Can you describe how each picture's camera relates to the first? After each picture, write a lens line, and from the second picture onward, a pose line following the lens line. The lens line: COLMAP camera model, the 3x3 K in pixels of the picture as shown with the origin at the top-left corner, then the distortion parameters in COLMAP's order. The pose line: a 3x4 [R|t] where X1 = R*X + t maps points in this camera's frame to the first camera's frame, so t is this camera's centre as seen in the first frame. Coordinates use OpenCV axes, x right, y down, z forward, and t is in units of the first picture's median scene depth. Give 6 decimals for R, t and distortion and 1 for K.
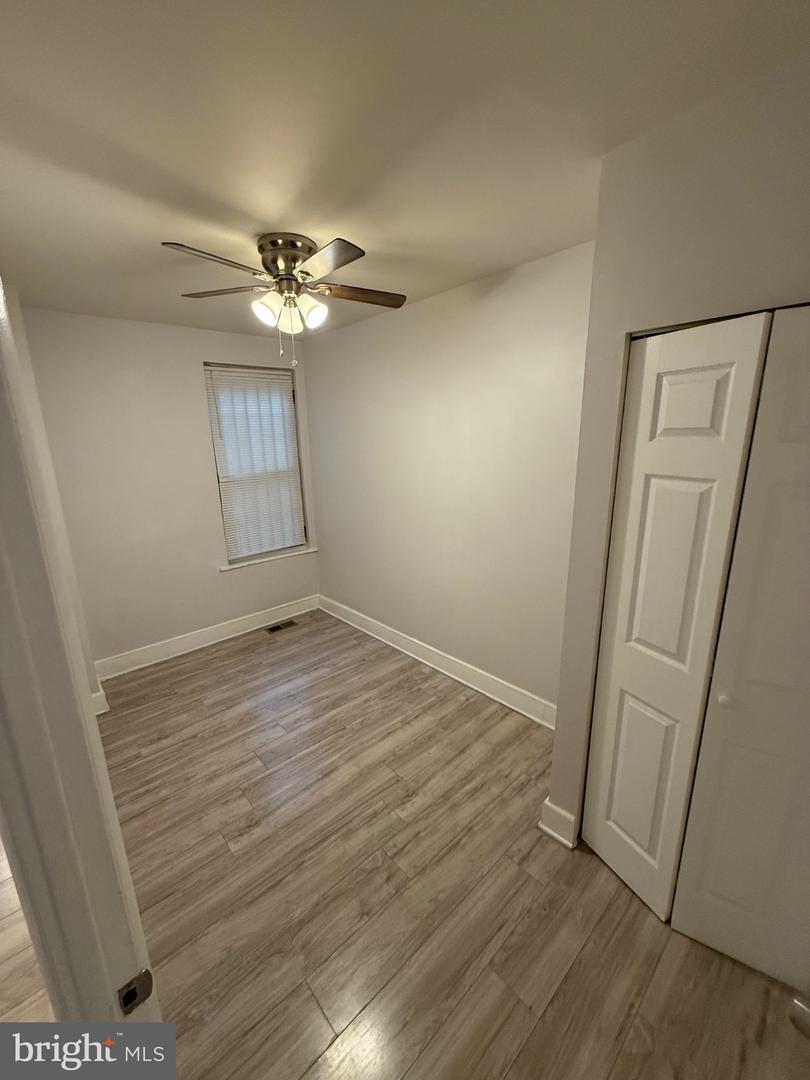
lens RADIAL K [[432.9, 0, 404.0], [0, 432.9, 540.9], [0, 0, 1]] dist [-0.000689, 0.000657]
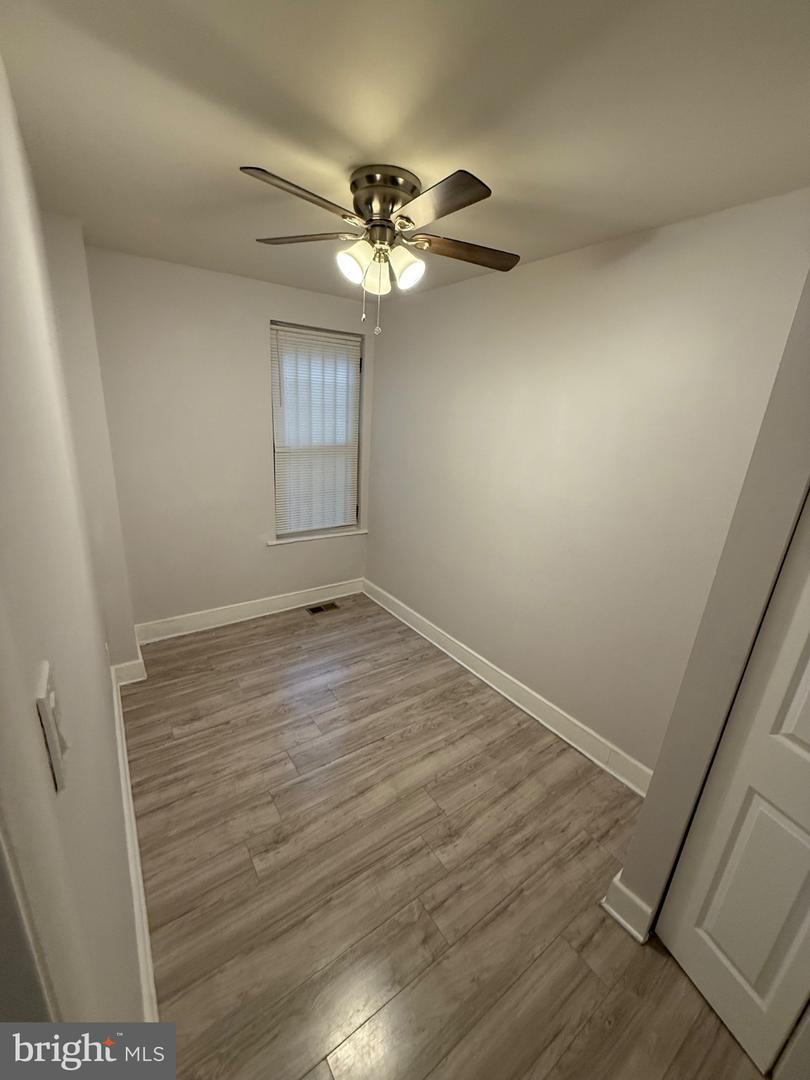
lens RADIAL K [[432.9, 0, 403.0], [0, 432.9, 541.2], [0, 0, 1]] dist [-0.000689, 0.000657]
pose [[0.989478, 0.115712, -0.086856, -0.080591], [-0.110146, 0.991698, 0.066361, -0.063655], [0.093813, -0.056096, 0.994008, 0.139061]]
